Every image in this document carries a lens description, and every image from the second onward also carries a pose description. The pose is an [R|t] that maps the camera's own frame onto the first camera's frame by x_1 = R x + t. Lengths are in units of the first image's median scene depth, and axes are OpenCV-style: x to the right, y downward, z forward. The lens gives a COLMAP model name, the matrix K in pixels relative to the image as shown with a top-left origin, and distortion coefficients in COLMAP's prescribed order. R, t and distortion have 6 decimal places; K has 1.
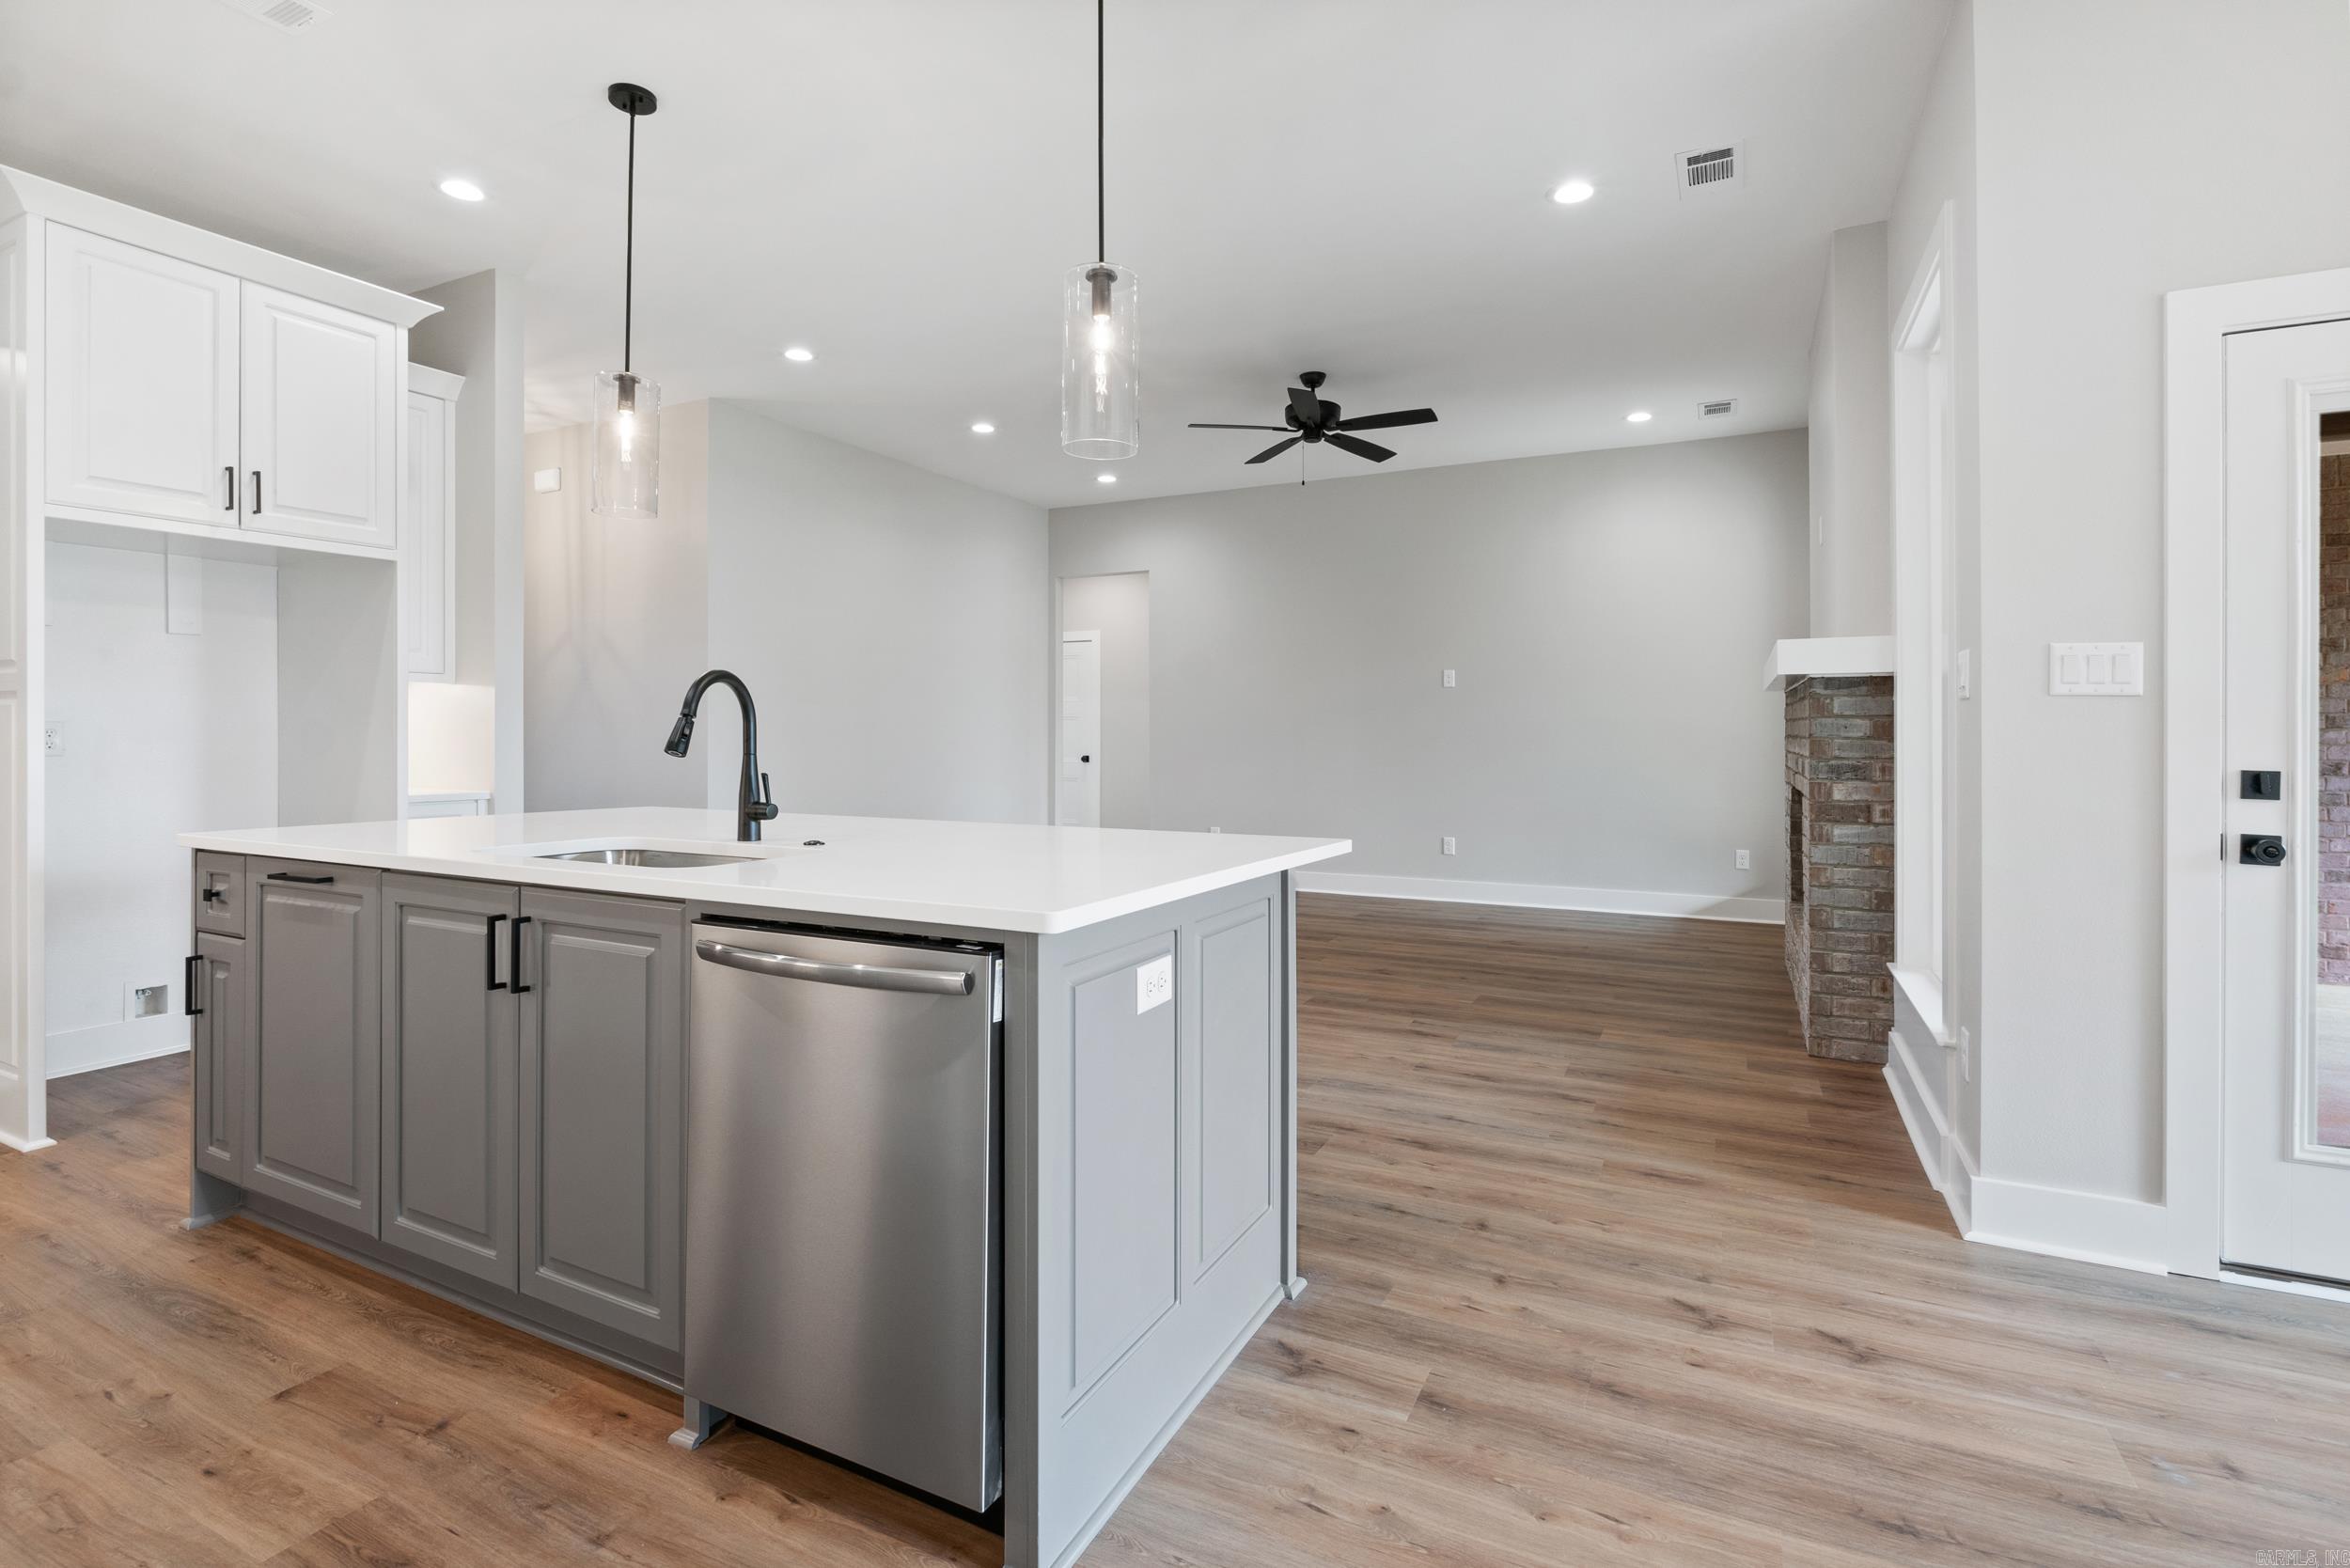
lens RADIAL K [[1086.7, 0, 1168.2], [0, 1086.7, 741.9], [0, 0, 1]] dist [-0.010134, 0.002028]
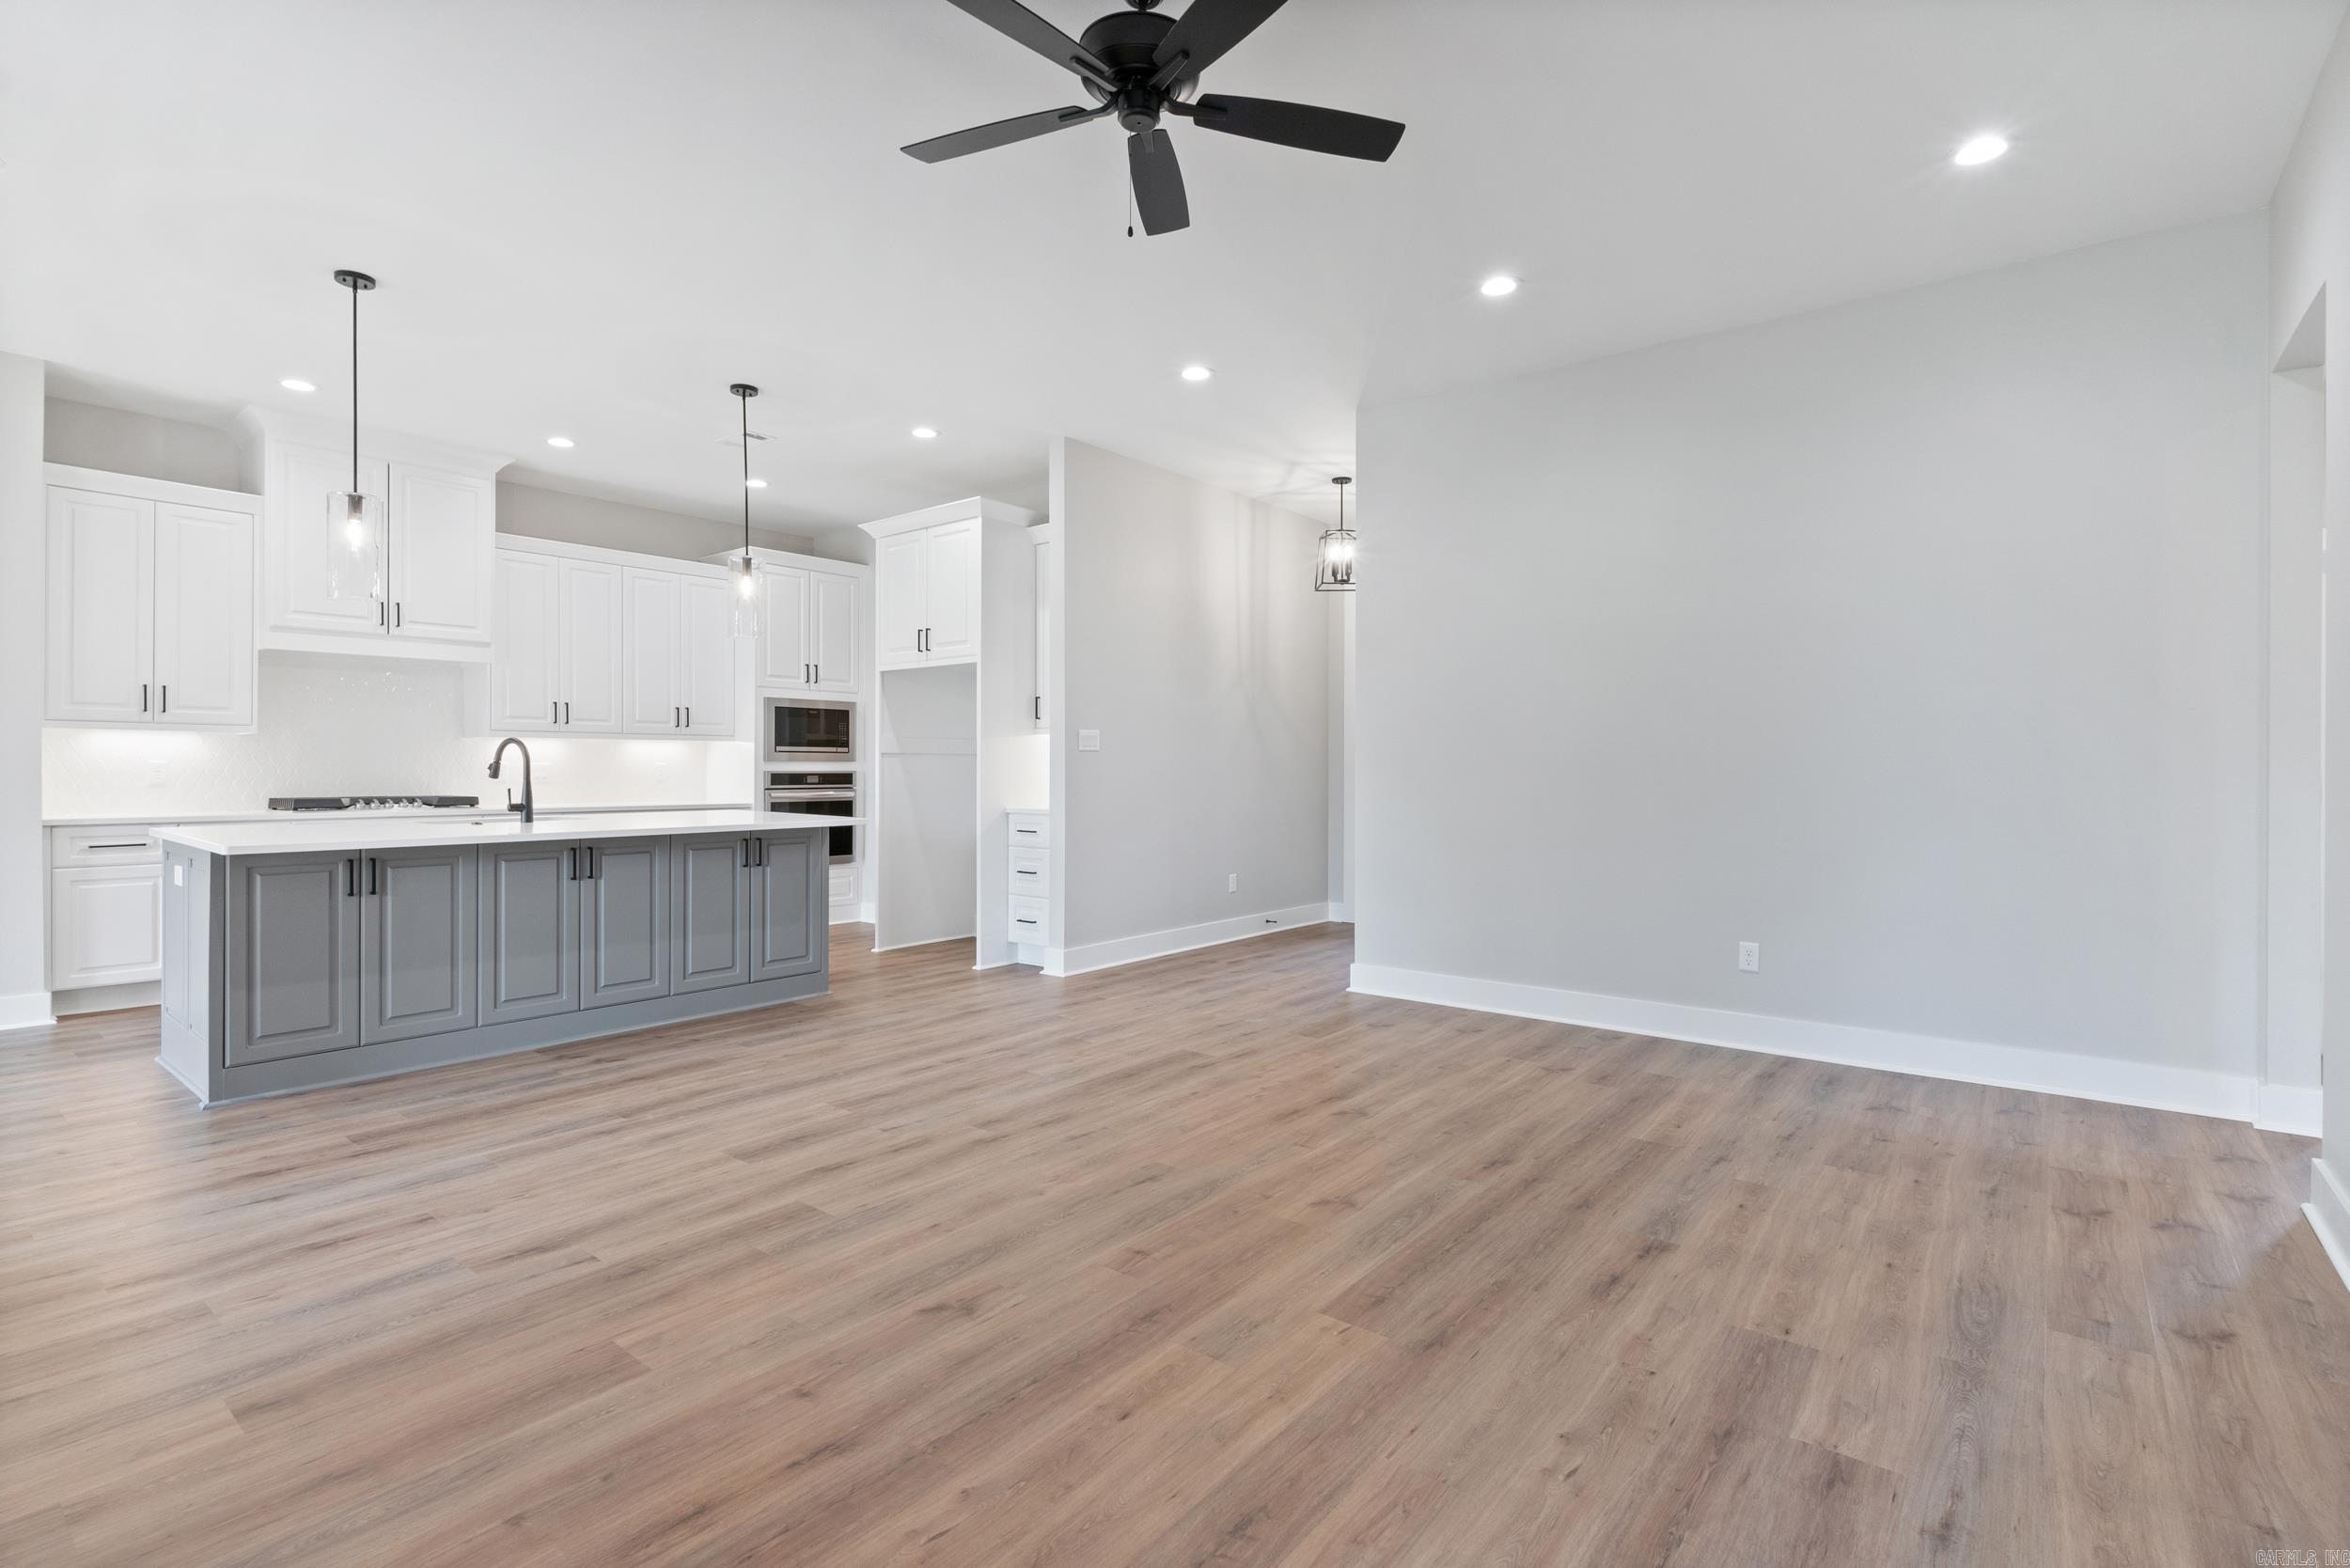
lens RADIAL K [[1086.7, 0, 1175.9], [0, 1086.7, 774.3], [0, 0, 1]] dist [-0.010134, 0.002028]
pose [[-0.193087, 0.006365, -0.981161, 1.037011], [-0.009495, 0.999920, 0.008355, -0.019352], [0.981136, 0.010929, -0.193012, 1.990619]]
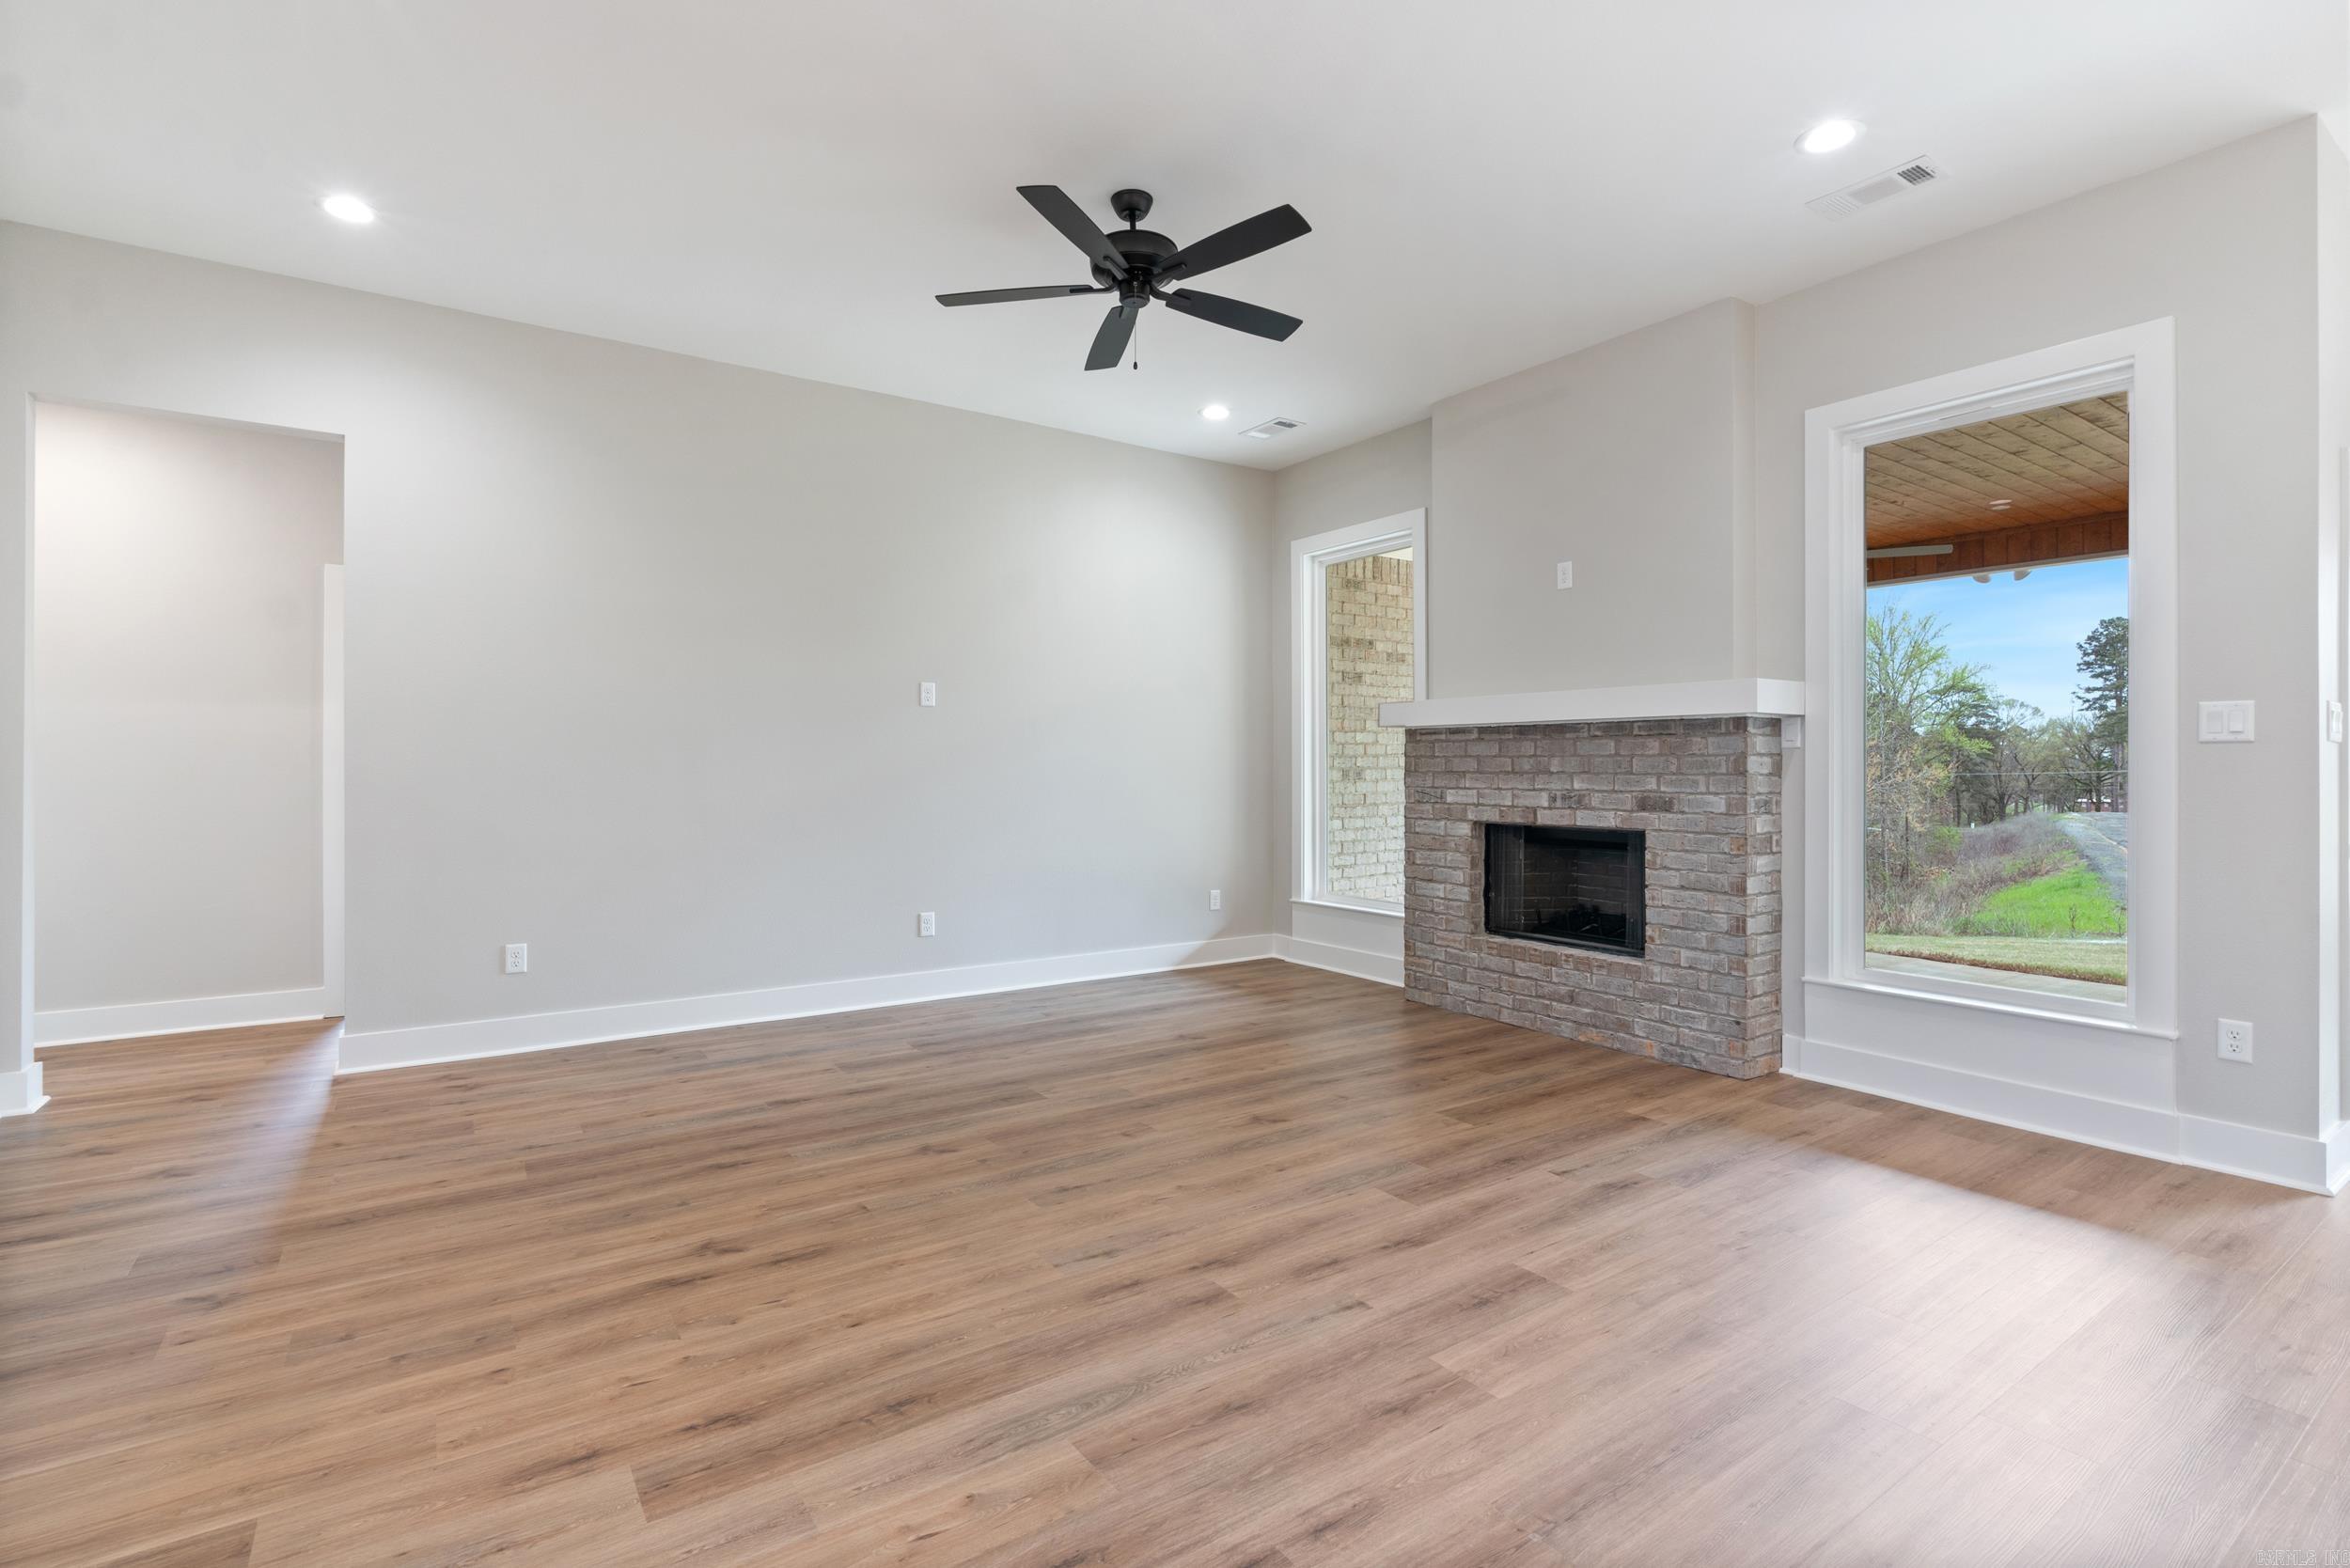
lens RADIAL K [[1086.7, 0, 1169.9], [0, 1086.7, 768.3], [0, 0, 1]] dist [-0.010134, 0.002028]
pose [[0.472646, -0.000647, 0.881252, -0.728437], [0.007118, 0.999970, -0.003083, -0.013024], [-0.881224, 0.007730, 0.472636, 1.241930]]
